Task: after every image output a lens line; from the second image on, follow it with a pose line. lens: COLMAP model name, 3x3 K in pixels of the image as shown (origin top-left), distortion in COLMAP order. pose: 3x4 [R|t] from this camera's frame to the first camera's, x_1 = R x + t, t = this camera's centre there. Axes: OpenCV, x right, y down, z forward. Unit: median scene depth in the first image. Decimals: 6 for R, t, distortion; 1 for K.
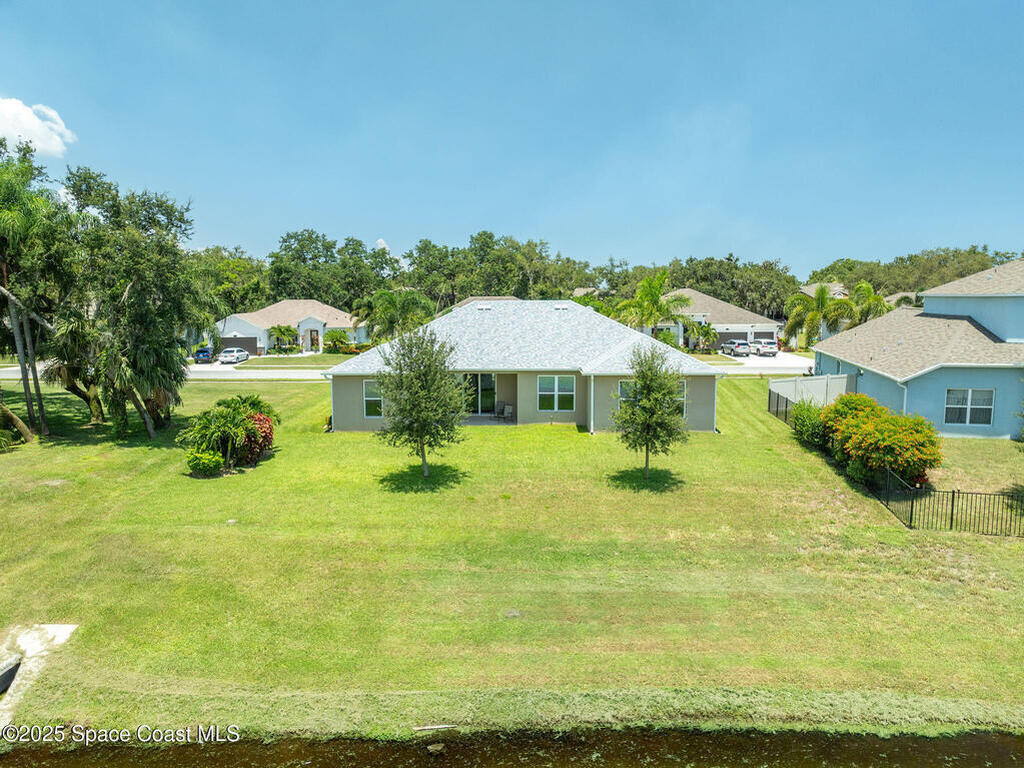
lens RADIAL K [[725.4, 0, 502.5], [0, 725.4, 381.0], [0, 0, 1]] dist [-0.017998, 0.025383]
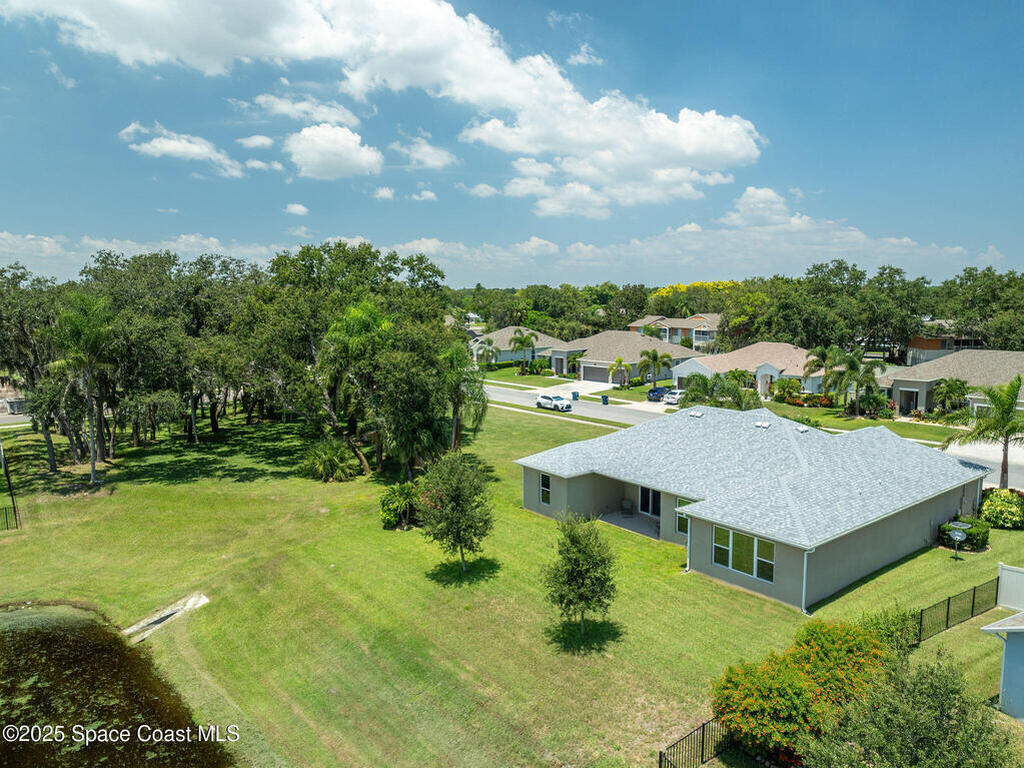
lens RADIAL K [[725.4, 0, 511.0], [0, 725.4, 385.8], [0, 0, 1]] dist [-0.017998, 0.025383]
pose [[0.644305, 0.098755, -0.758366, 0.996847], [-0.084224, 0.994758, 0.057982, -0.309434], [0.760117, 0.026515, 0.649245, 0.252704]]
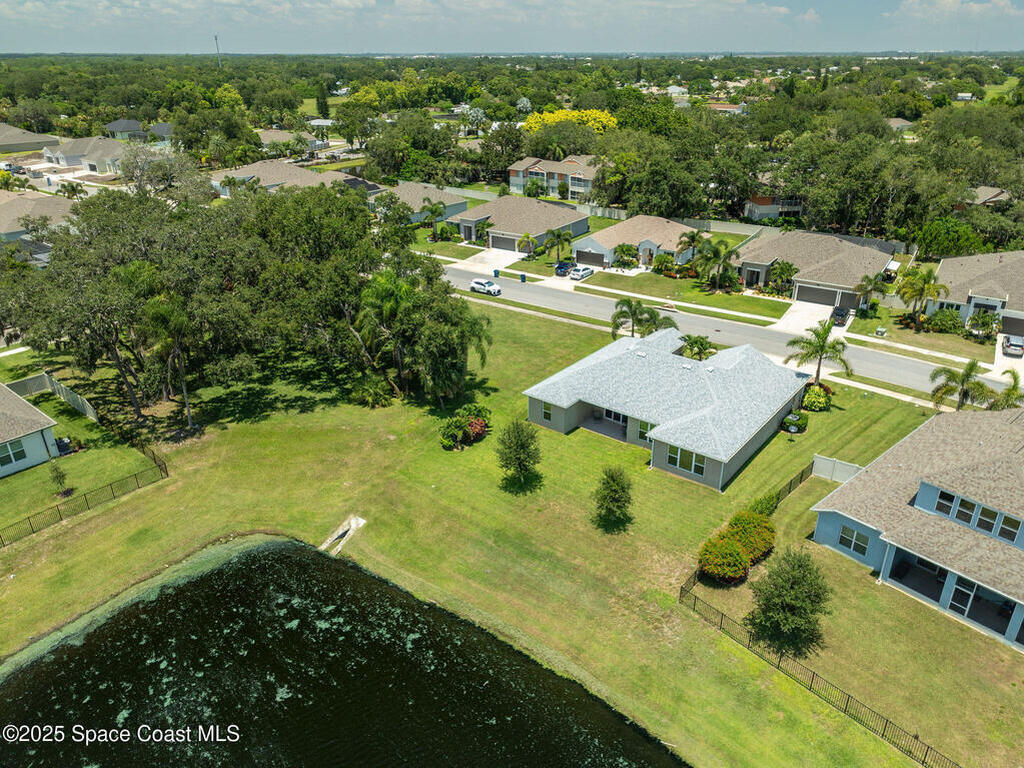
lens RADIAL K [[725.4, 0, 513.2], [0, 725.4, 387.6], [0, 0, 1]] dist [-0.017998, 0.025383]
pose [[0.805051, 0.250707, -0.537623, 1.047625], [-0.065153, 0.938188, 0.339939, -0.942545], [0.589616, -0.238641, 0.771624, -0.637096]]
